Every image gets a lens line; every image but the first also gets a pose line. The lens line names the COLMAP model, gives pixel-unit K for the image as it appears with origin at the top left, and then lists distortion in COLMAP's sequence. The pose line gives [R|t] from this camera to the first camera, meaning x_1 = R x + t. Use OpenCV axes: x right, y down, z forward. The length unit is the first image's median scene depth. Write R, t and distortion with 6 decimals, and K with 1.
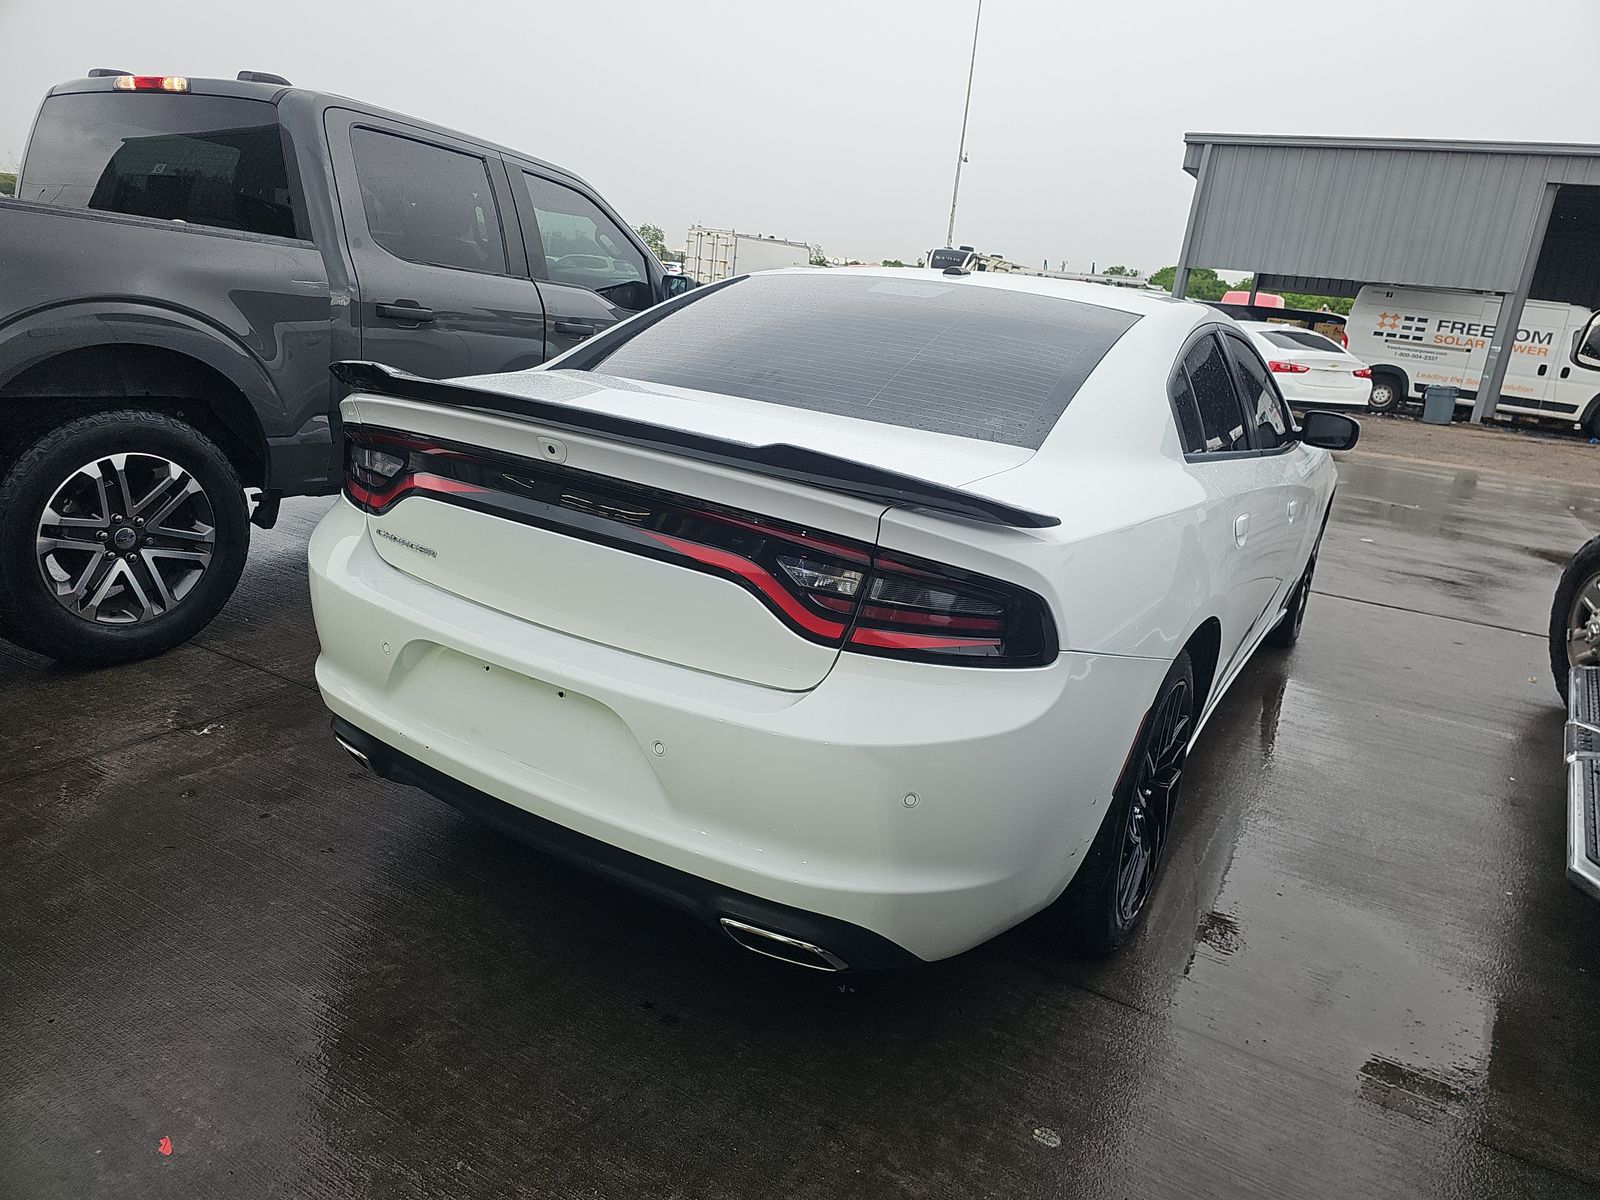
lens RADIAL K [[1105.2, 0, 779.0], [0, 1105.2, 604.0], [0, 0, 1]] dist [0.030091, -0.028101]
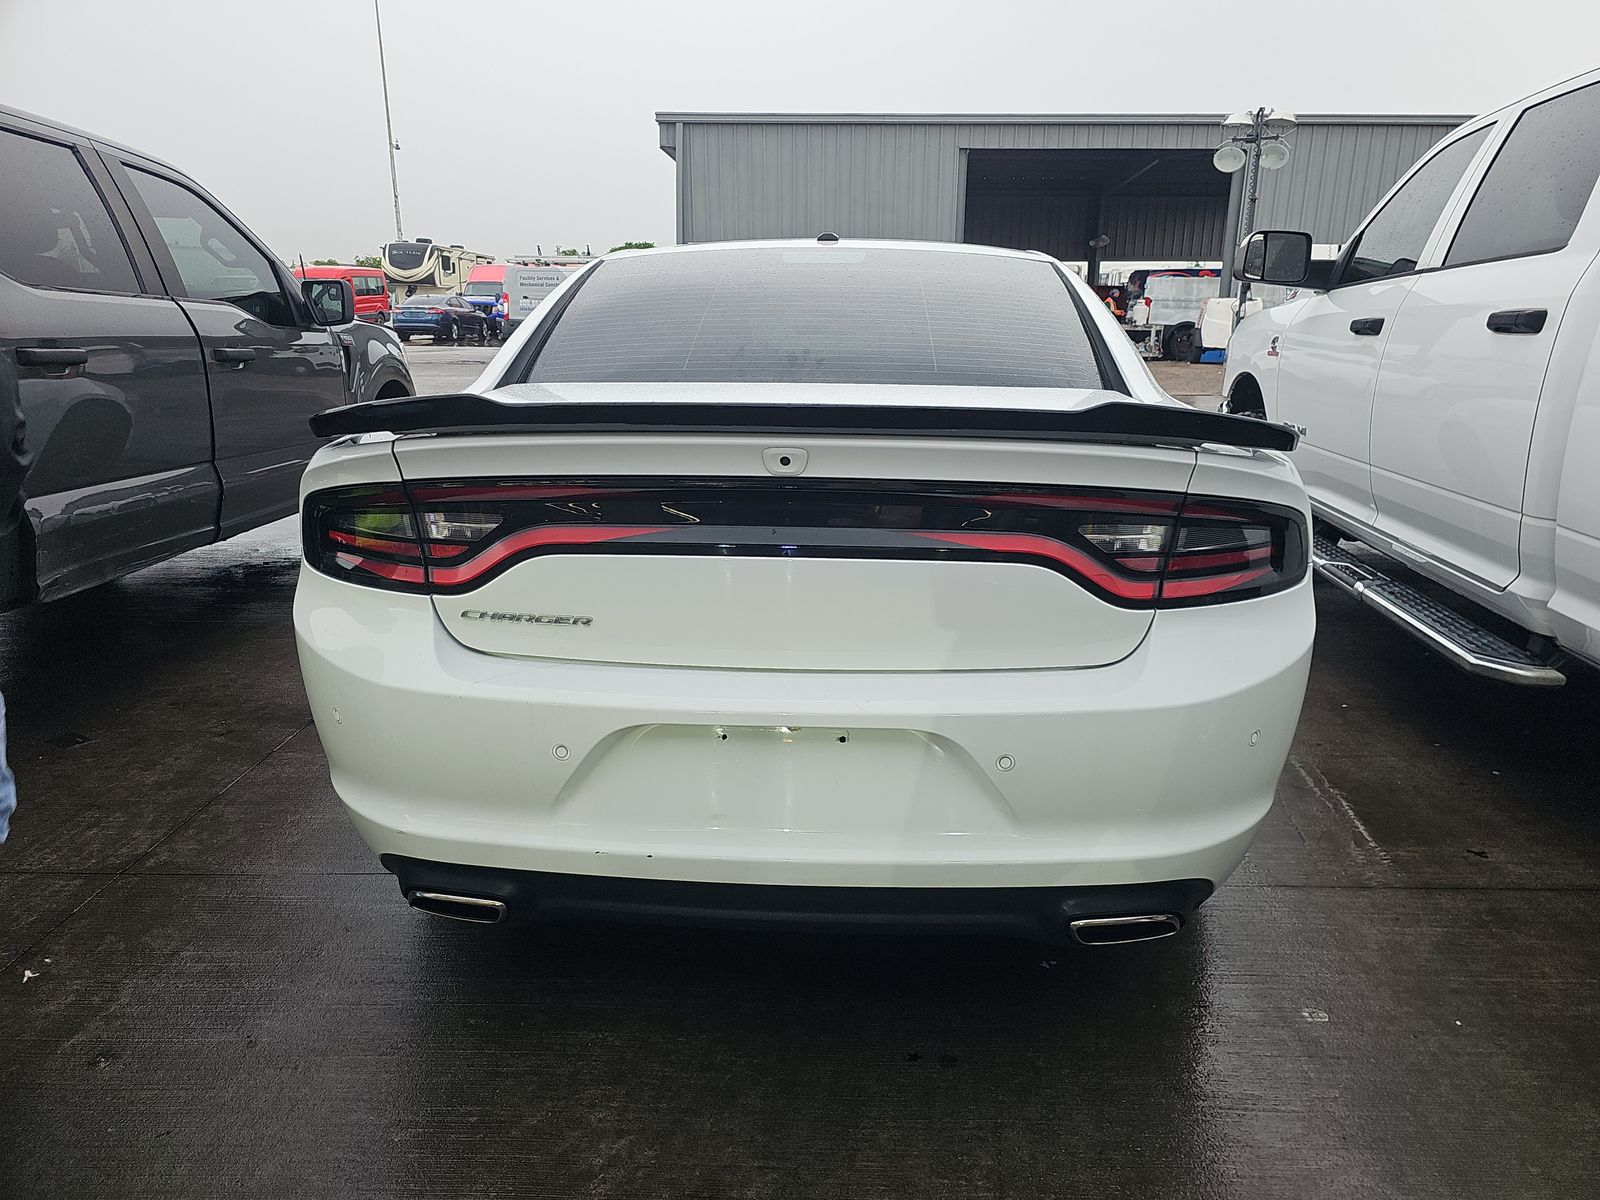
lens RADIAL K [[1113.3, 0, 800.0], [0, 1113.3, 600.0], [0, 0, 1]] dist [0.048985, -0.049389]
pose [[0.866199, -0.216701, 0.450266, -0.092782], [0.215102, 0.975016, 0.055447, -0.012405], [-0.451032, 0.048825, 0.891171, 0.037217]]
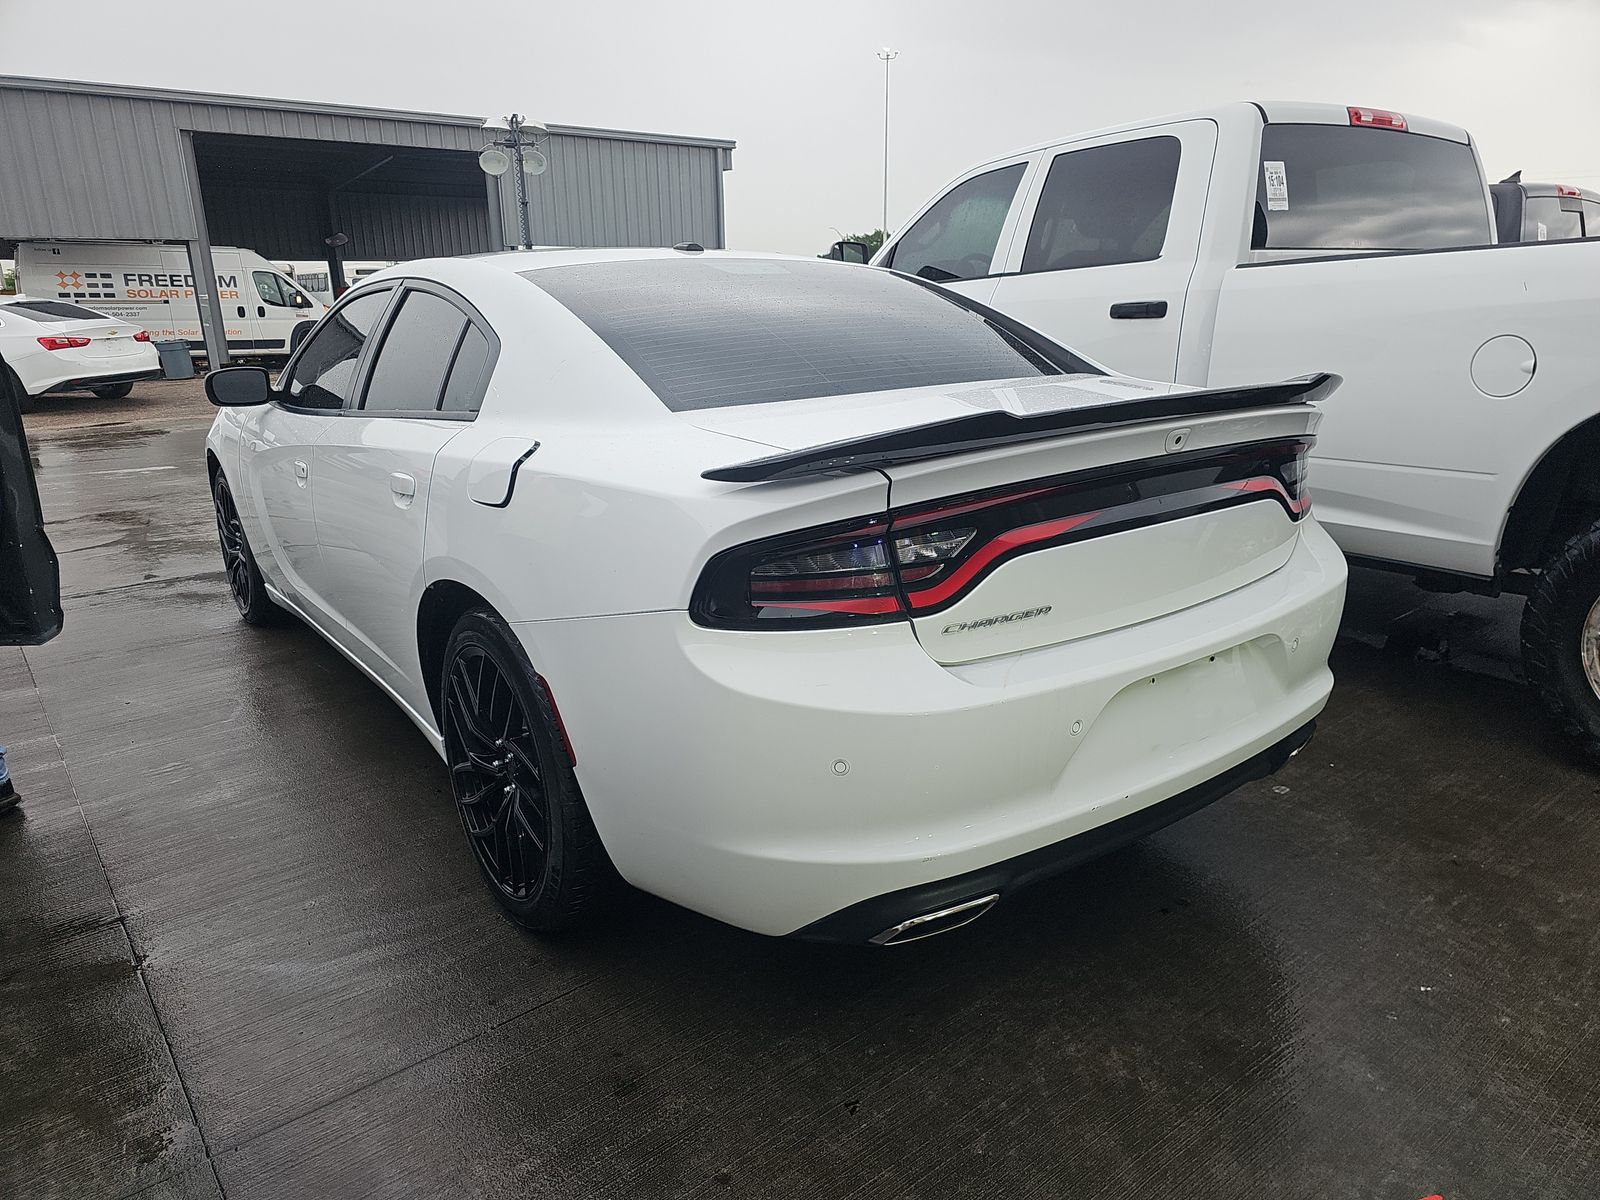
lens RADIAL K [[1118.2, 0, 803.3], [0, 1118.2, 630.0], [0, 0, 1]] dist [0.053442, -0.038557]
pose [[0.322024, -0.371257, 0.870901, -0.198981], [0.317831, 0.908910, 0.269938, -0.057270], [-0.891787, 0.189872, 0.410687, 0.140163]]
